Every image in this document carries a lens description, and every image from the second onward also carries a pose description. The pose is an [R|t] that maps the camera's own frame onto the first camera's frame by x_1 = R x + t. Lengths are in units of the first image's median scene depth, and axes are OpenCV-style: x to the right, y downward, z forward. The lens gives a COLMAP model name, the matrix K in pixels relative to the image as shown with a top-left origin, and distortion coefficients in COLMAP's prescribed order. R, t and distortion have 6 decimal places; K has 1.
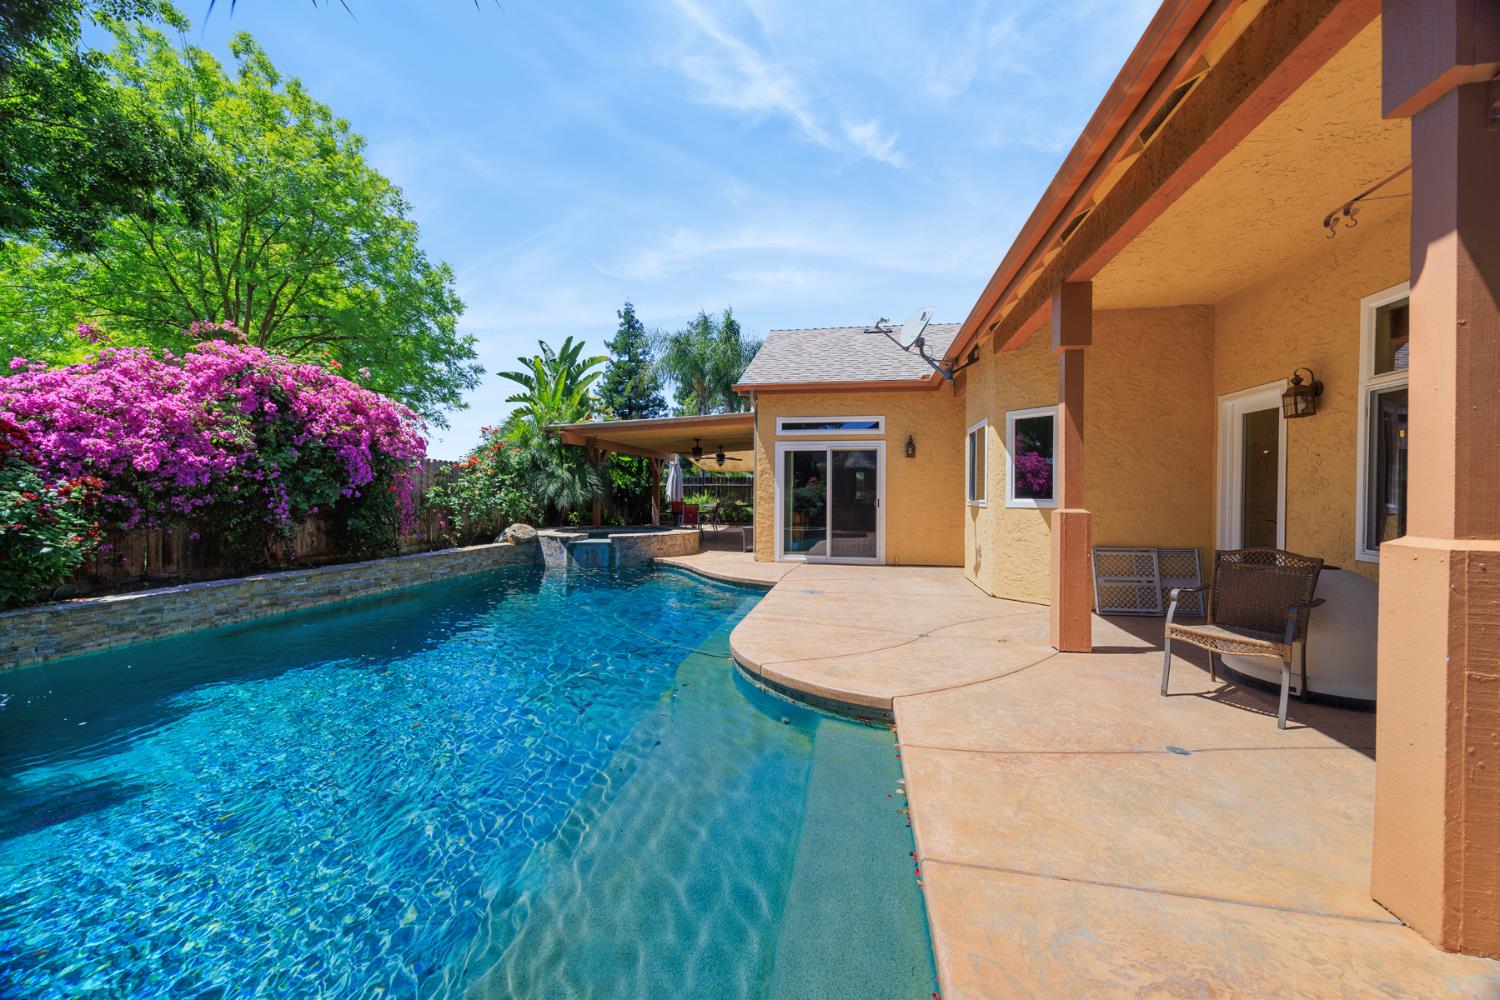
lens RADIAL K [[574.7, 0, 753.0], [0, 574.7, 499.2], [0, 0, 1]] dist [-0.004050, 0.000531]
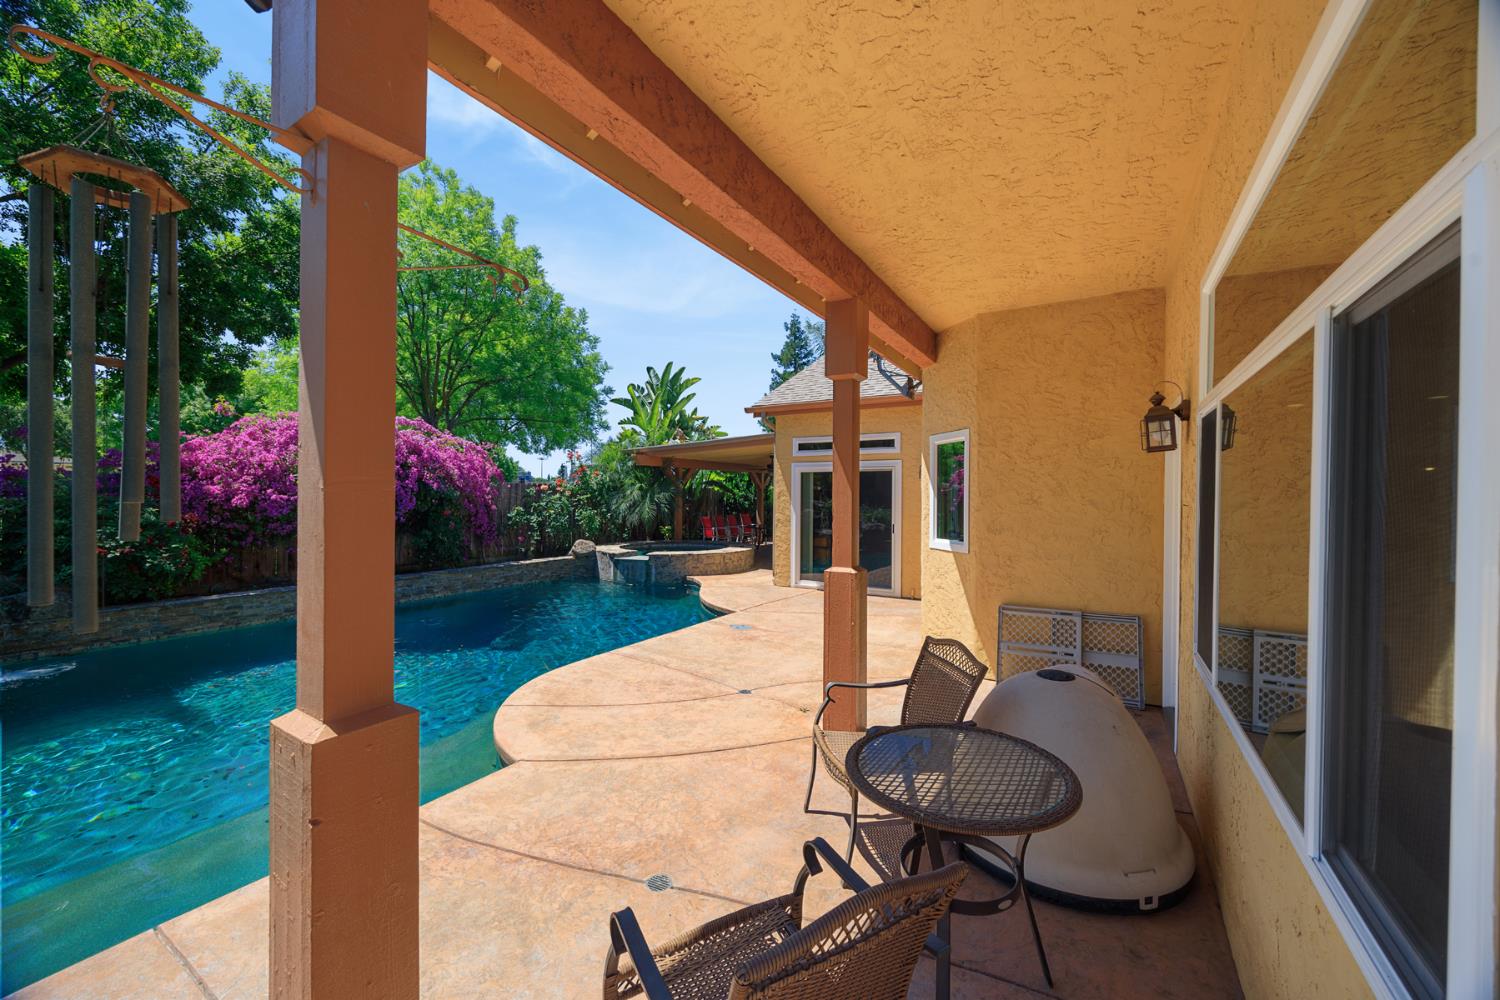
lens RADIAL K [[574.7, 0, 754.4], [0, 574.7, 500.8], [0, 0, 1]] dist [-0.004050, 0.000531]
pose [[0.935015, 0.002543, -0.354598, 0.408683], [-0.003003, 0.999995, -0.000746, -0.044434], [0.354594, 0.001762, 0.935019, 0.088098]]
